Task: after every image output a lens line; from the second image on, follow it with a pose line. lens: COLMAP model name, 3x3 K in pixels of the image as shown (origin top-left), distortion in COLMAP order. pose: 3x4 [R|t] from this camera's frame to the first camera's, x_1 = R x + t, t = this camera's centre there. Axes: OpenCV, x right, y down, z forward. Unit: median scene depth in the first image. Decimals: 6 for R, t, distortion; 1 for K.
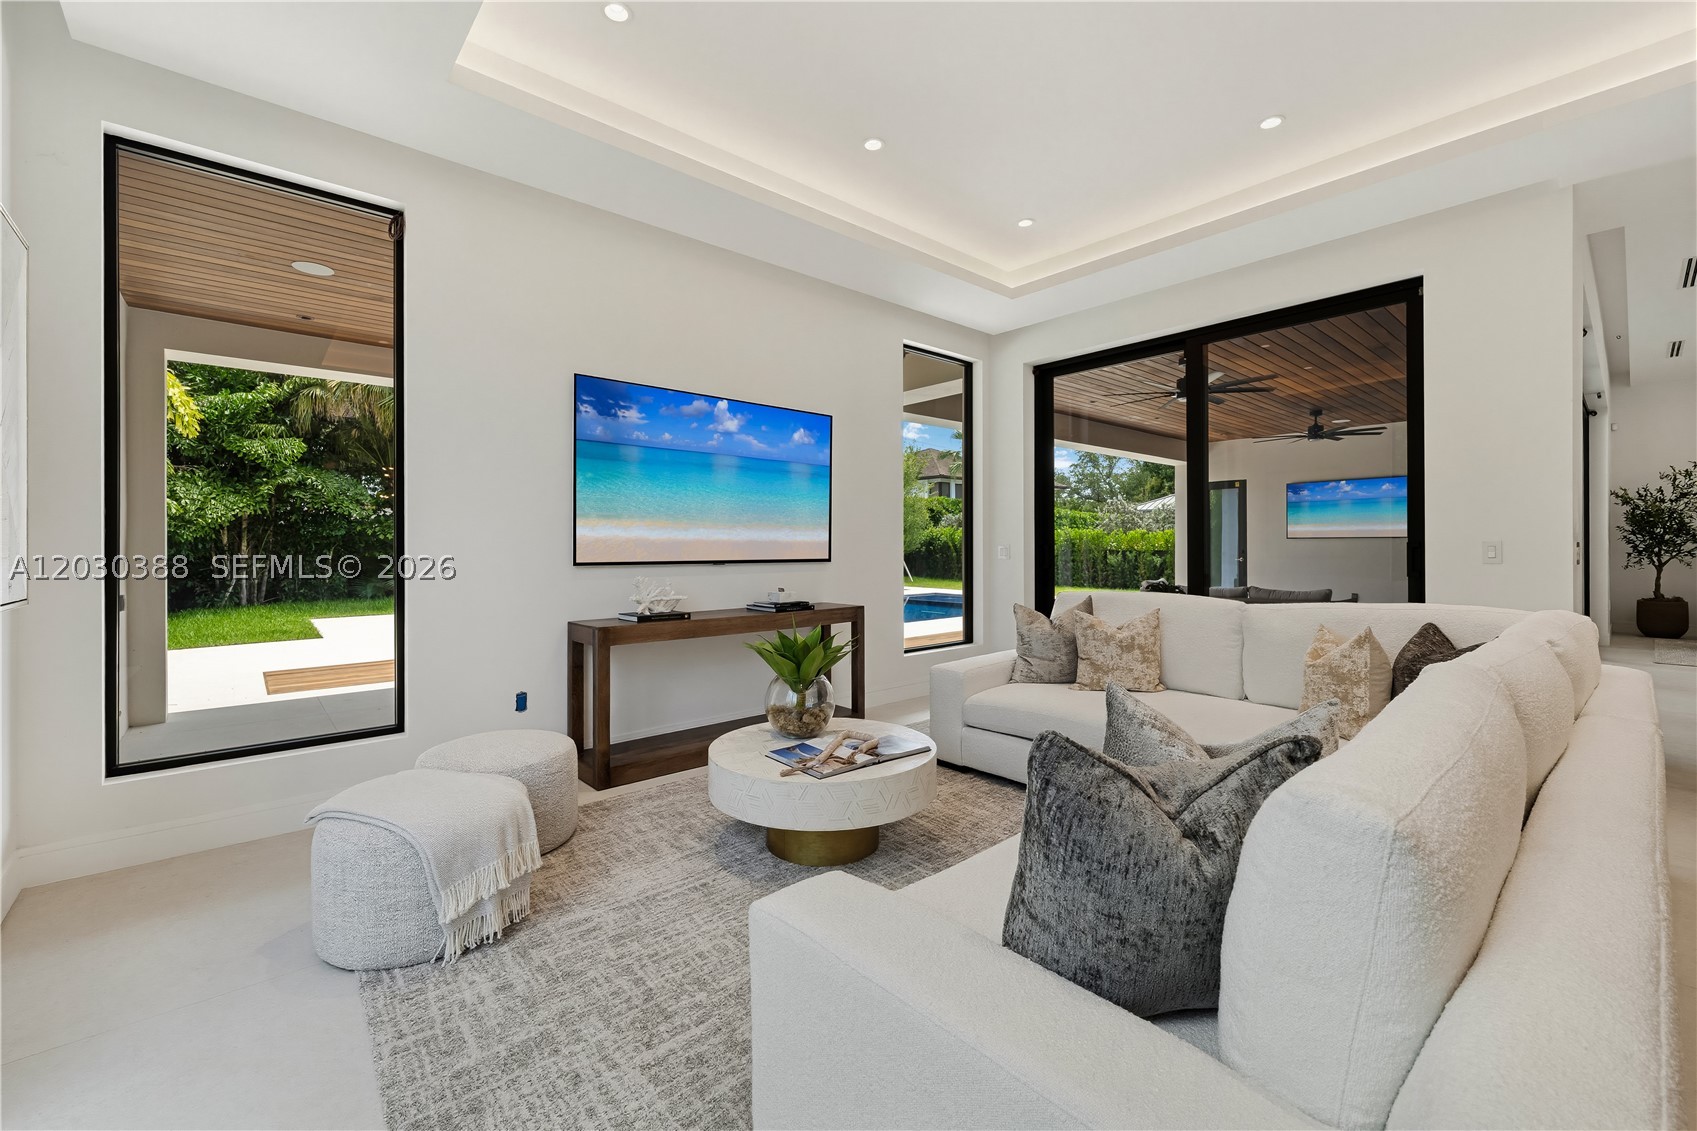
lens RADIAL K [[698.3, 0, 842.1], [0, 698.3, 552.9], [0, 0, 1]] dist [-0.002029, -0.000275]
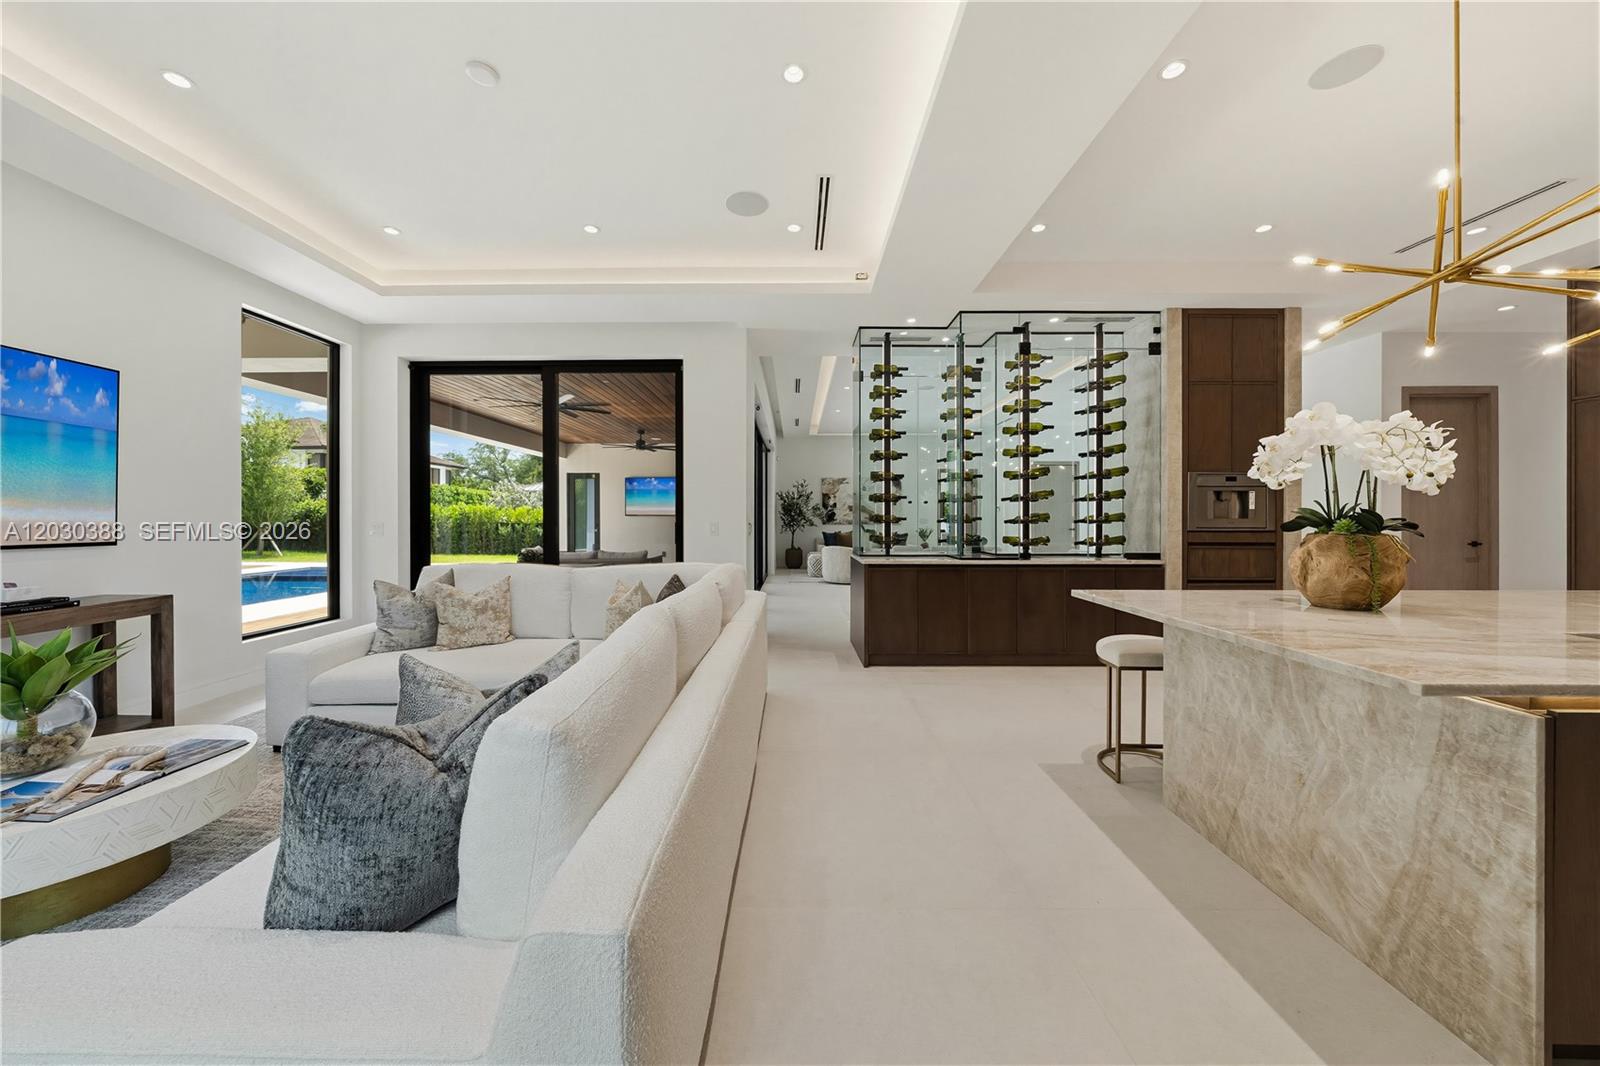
lens RADIAL K [[548.9, 0, 794.4], [0, 548.9, 522.7], [0, 0, 1]] dist [-0.009474, 0.000125]
pose [[0.662377, -0.002523, 0.749167, 0.057828], [0.003433, 0.999994, 0.000332, -0.018247], [-0.749163, 0.002352, 0.662381, -0.056233]]
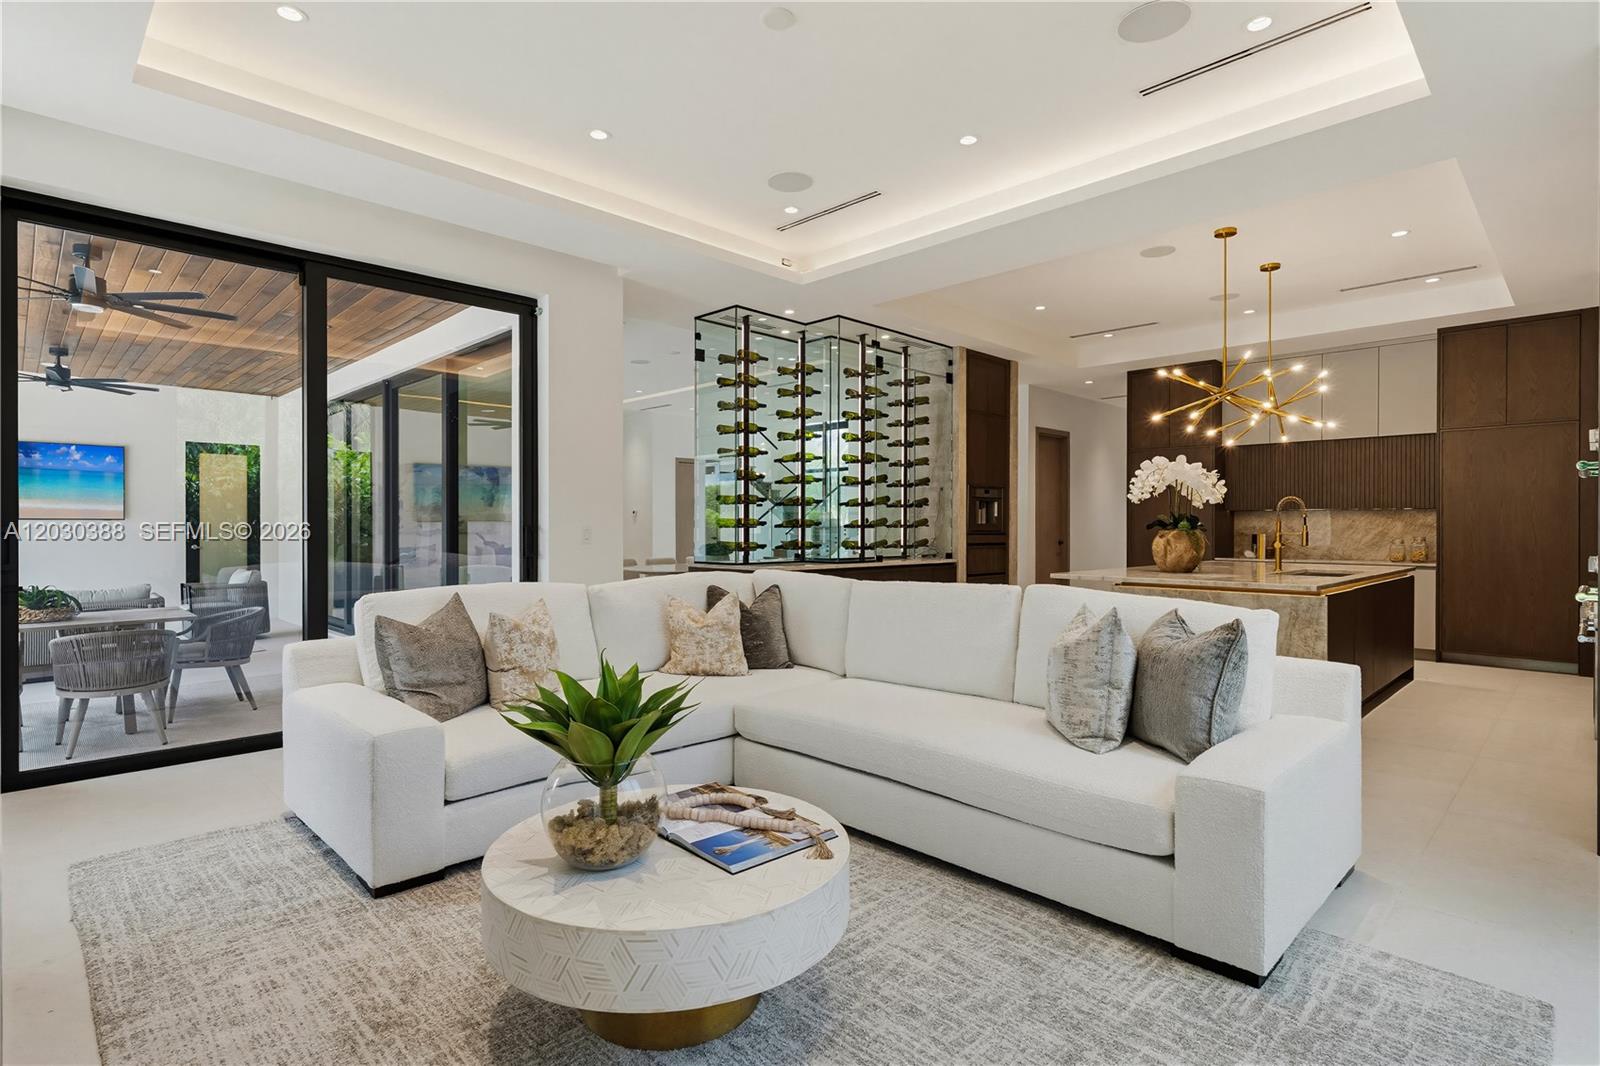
lens RADIAL K [[792.5, 0, 800.0], [0, 792.5, 533.0], [0, 0, 1]] dist [-0.001677, -0.000102]
pose [[-0.064382, -0.002954, 0.997921, -0.674478], [0.006964, 0.999970, 0.003409, -0.006756], [-0.997901, 0.007169, -0.064360, 0.840431]]
